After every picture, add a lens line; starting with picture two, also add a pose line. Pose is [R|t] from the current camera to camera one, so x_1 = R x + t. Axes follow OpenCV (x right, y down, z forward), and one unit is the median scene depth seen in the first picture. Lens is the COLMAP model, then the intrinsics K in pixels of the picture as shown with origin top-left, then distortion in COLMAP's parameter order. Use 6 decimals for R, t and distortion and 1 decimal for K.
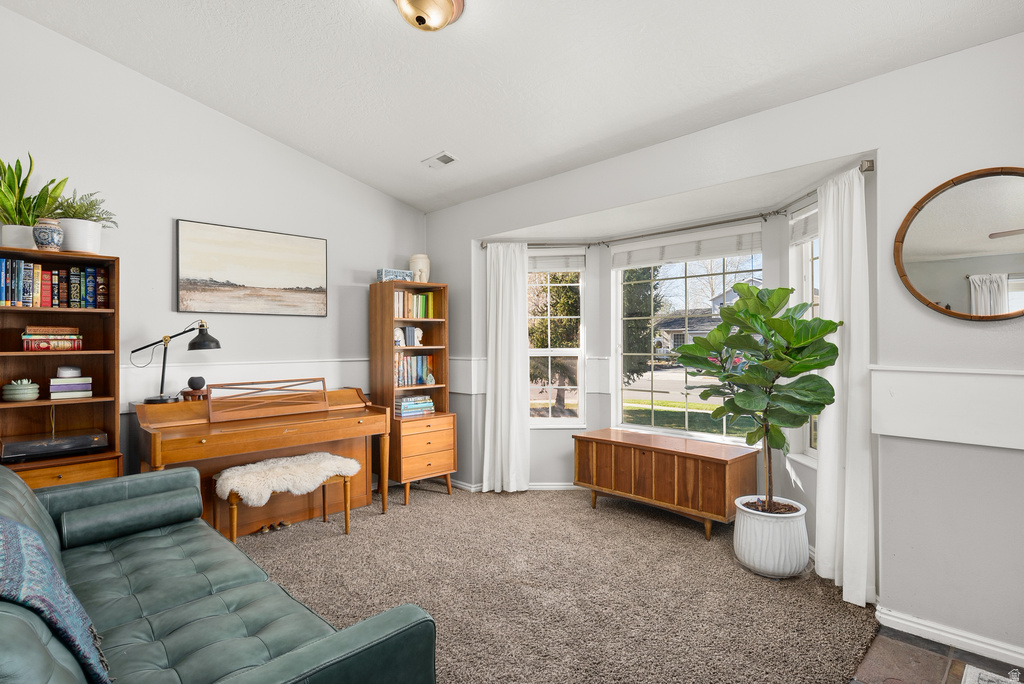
lens RADIAL K [[529.6, 0, 523.2], [0, 529.6, 339.1], [0, 0, 1]] dist [0.004955, -0.001077]
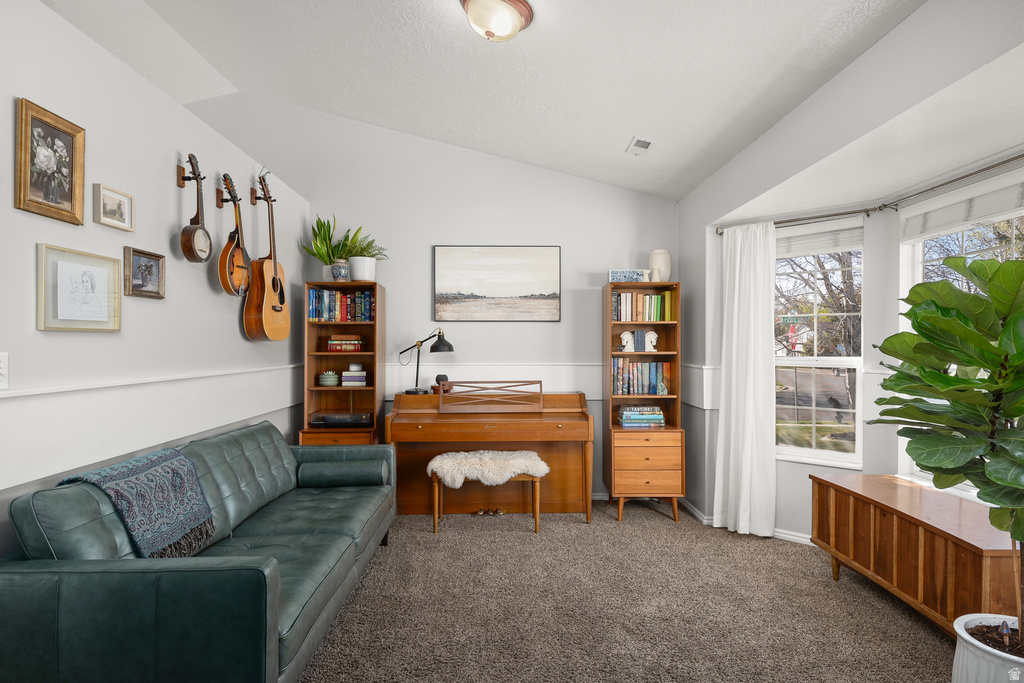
lens RADIAL K [[597.4, 0, 530.0], [0, 597.4, 344.2], [0, 0, 1]] dist [0.012992, -0.000466]
pose [[0.728211, 0.005752, -0.685329, 0.424800], [-0.000918, 0.999972, 0.007418, -0.007884], [0.685353, -0.004772, 0.728196, 0.132959]]
